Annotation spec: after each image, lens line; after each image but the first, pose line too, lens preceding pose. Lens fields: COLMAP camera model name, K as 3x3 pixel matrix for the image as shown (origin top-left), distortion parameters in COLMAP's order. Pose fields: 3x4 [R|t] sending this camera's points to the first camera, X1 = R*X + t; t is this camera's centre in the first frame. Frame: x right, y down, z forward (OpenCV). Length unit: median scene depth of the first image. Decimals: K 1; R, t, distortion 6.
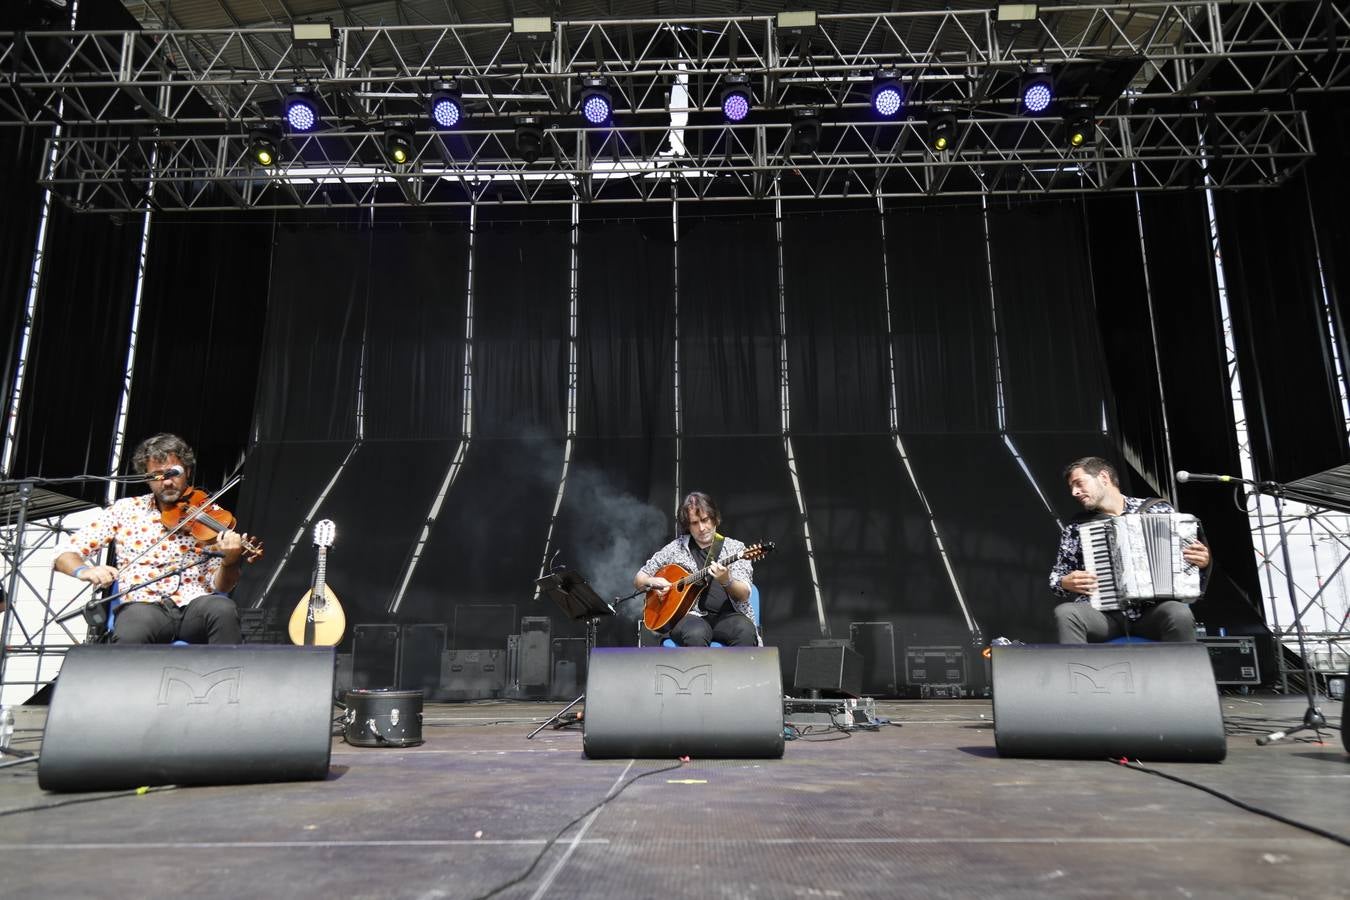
lens RADIAL K [[924.7, 0, 675.0], [0, 924.7, 450.0], [0, 0, 1]] dist [-0.018934, -0.000422]
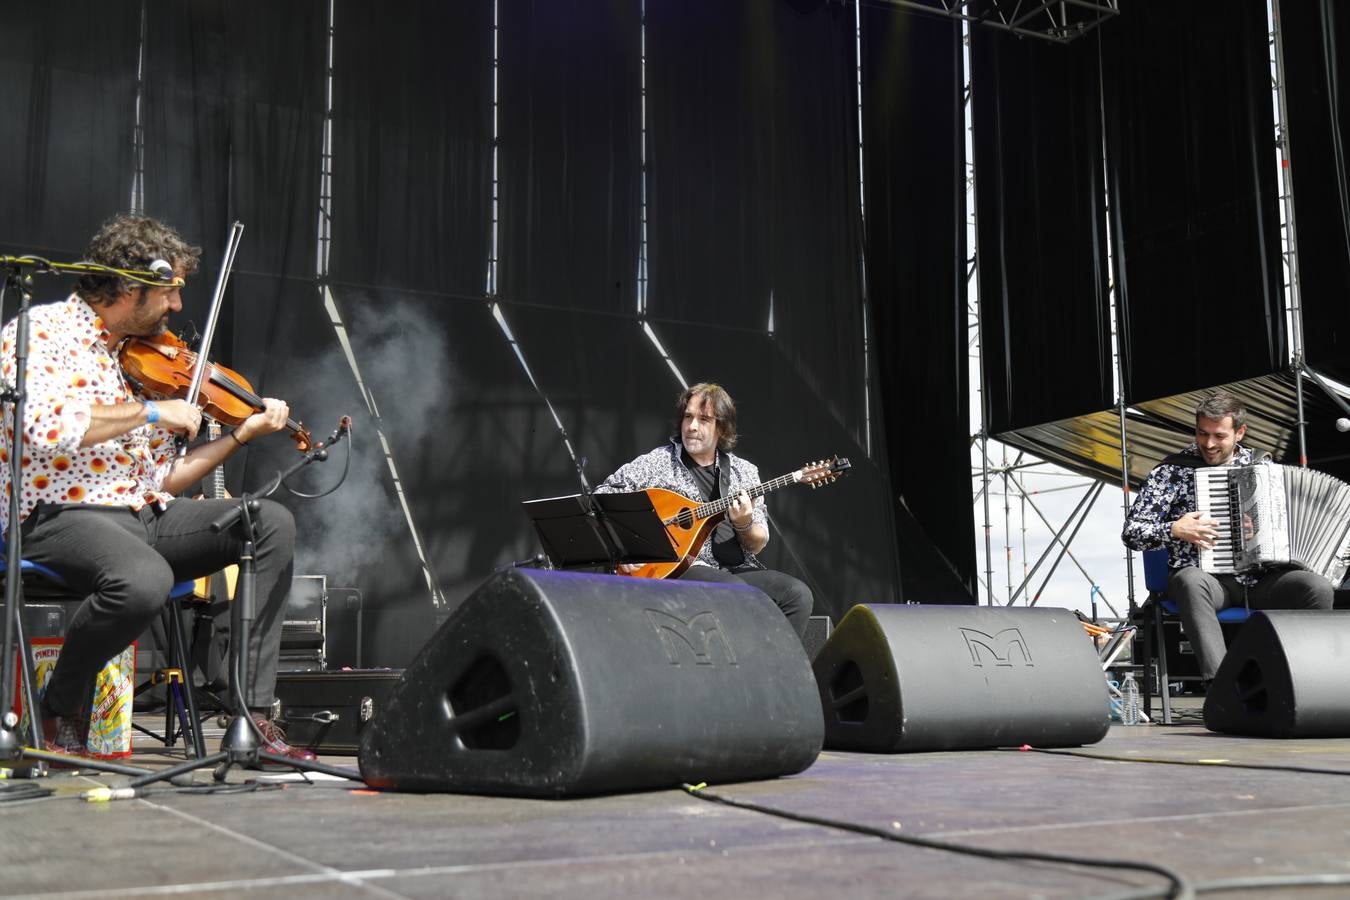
lens RADIAL K [[1524.6, 0, 675.0], [0, 1524.6, 450.0], [0, 0, 1]] dist [-0.005095, 0.018119]
pose [[0.859588, 0.069750, 0.506205, -0.244711], [-0.113603, 0.991934, 0.056230, 0.015855], [-0.498199, -0.105841, 0.860578, 0.029224]]
